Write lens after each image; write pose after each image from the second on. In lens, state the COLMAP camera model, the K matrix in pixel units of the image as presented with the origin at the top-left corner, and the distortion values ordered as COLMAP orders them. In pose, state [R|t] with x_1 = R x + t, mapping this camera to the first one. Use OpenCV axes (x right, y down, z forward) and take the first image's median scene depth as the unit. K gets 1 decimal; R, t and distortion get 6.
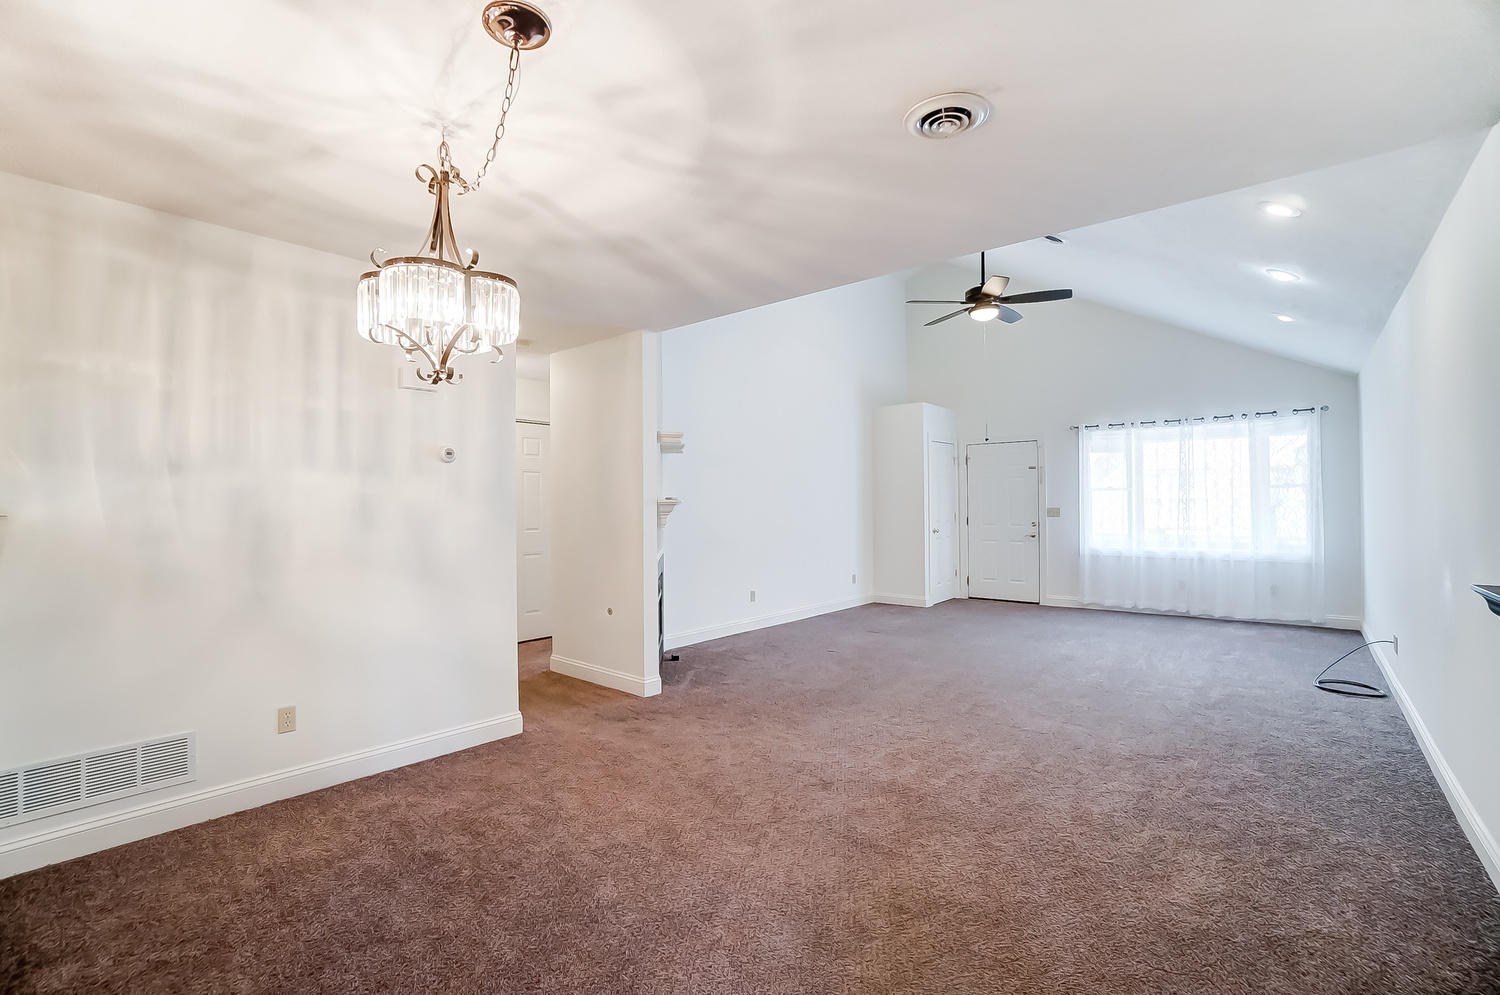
lens RADIAL K [[672.5, 0, 741.8], [0, 672.5, 494.2], [0, 0, 1]] dist [-0.024784, 0.001570]
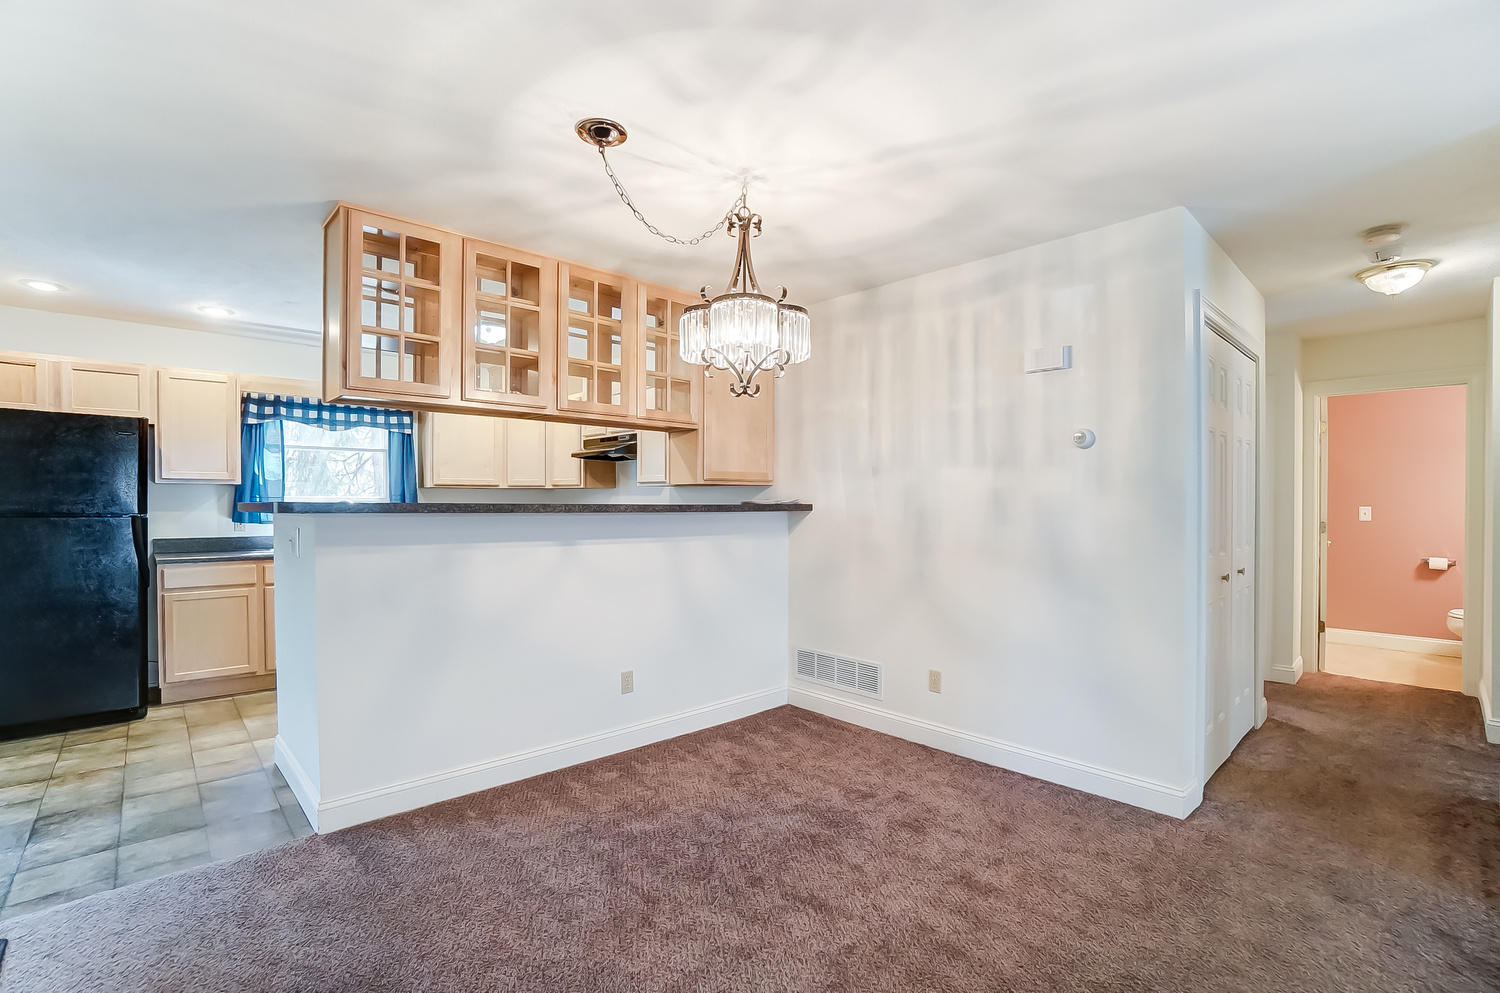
lens RADIAL K [[672.5, 0, 721.6], [0, 672.5, 506.3], [0, 0, 1]] dist [-0.024784, 0.001570]
pose [[-0.104114, 0.013762, -0.994470, 0.538383], [0.010266, 0.999866, 0.012762, 0.012492], [0.994512, -0.008880, -0.104241, 0.765869]]
